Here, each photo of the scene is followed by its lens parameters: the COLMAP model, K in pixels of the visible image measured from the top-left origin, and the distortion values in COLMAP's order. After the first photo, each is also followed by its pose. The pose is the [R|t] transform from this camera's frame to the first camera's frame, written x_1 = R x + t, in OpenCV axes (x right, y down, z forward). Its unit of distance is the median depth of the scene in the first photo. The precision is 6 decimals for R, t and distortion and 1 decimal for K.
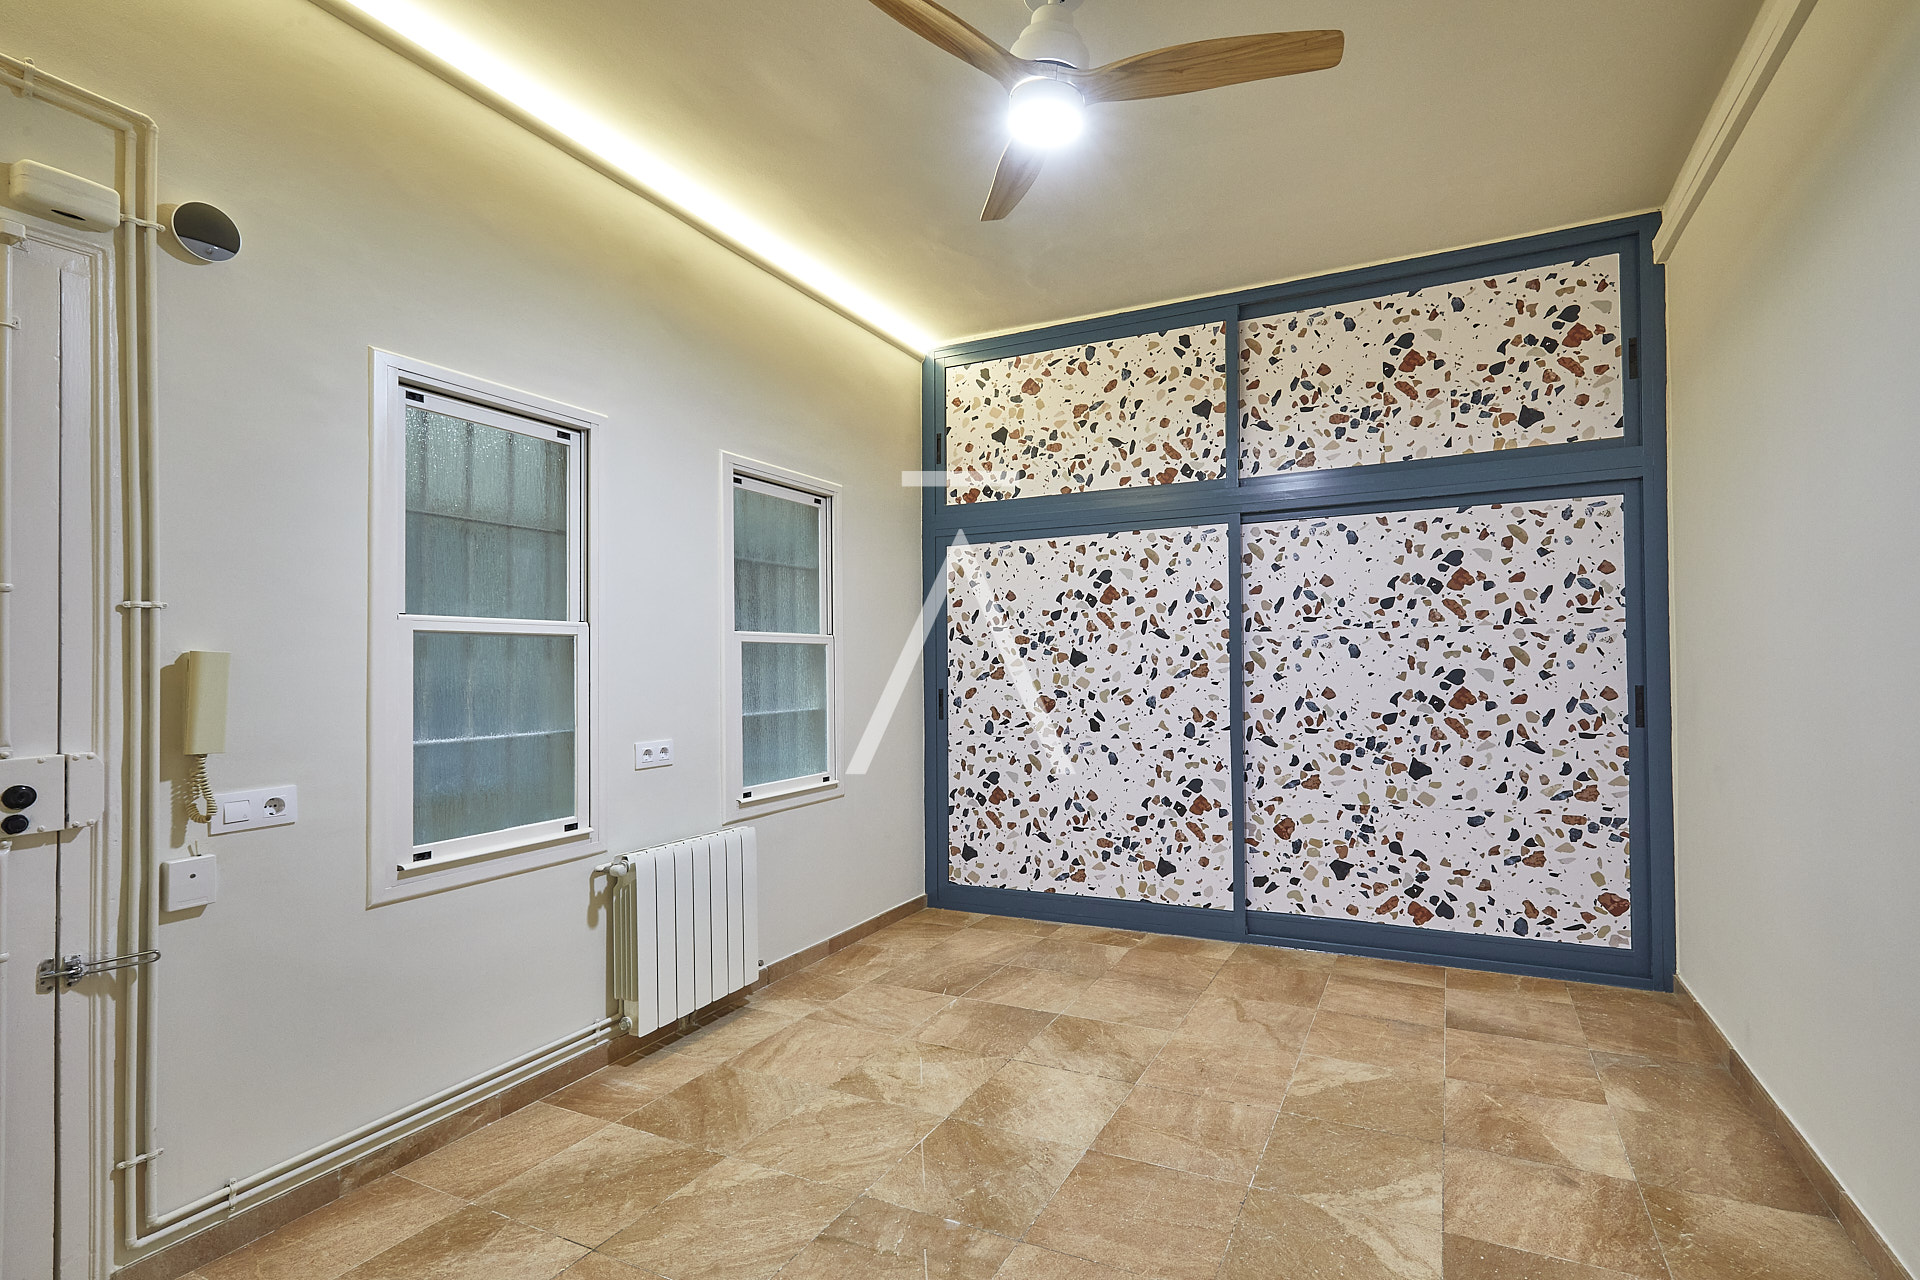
lens RADIAL K [[893.3, 0, 957.8], [0, 893.3, 654.3], [0, 0, 1]] dist [0.000206, -0.000244]
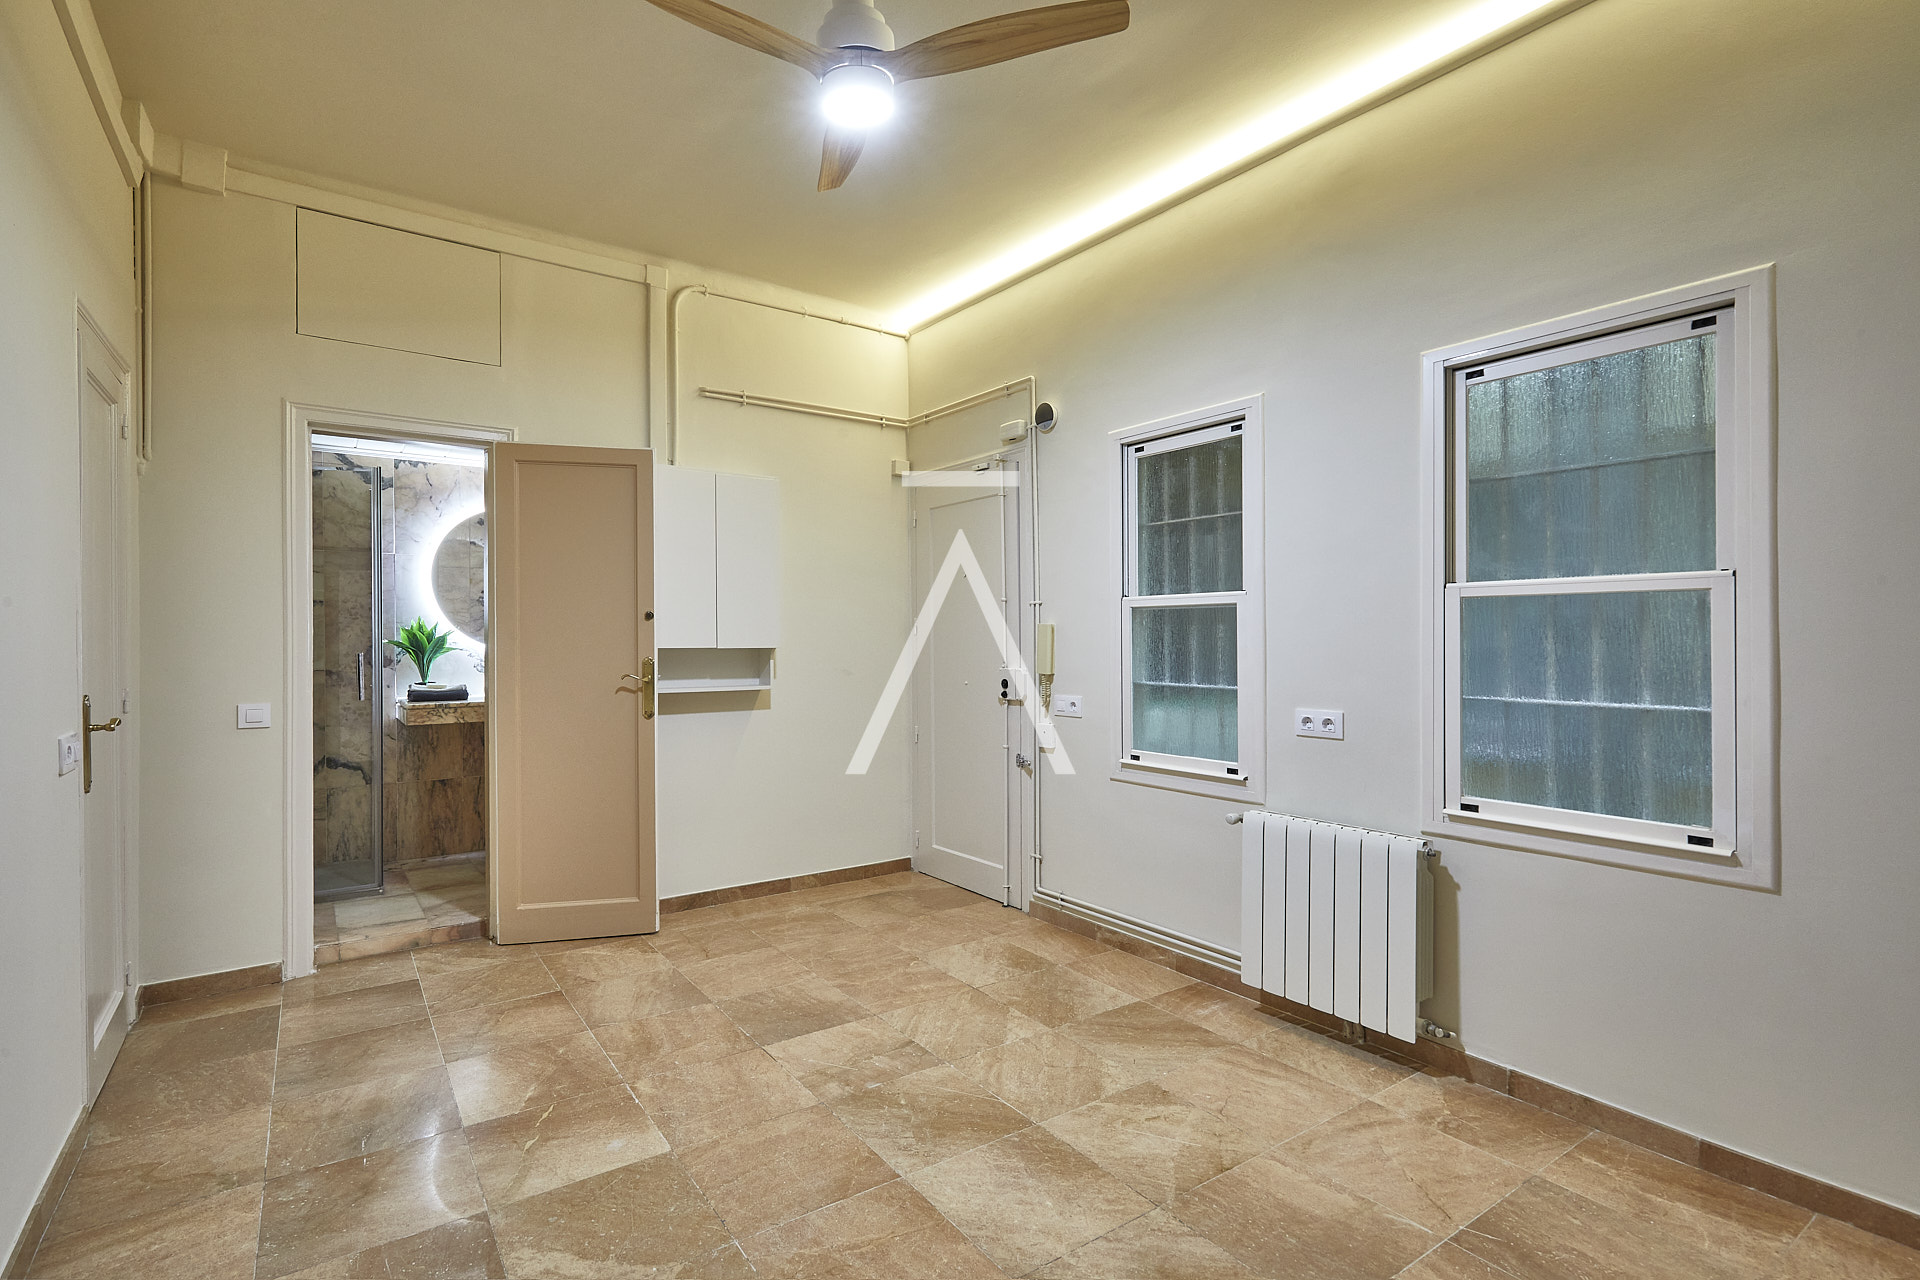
lens RADIAL K [[893.3, 0, 951.2], [0, 893.3, 636.7], [0, 0, 1]] dist [0.000206, -0.000244]
pose [[-0.438314, 0.014645, -0.898702, 0.827910], [0.020538, 0.999769, 0.006275, 0.006724], [0.898587, -0.015707, -0.438514, 1.298798]]
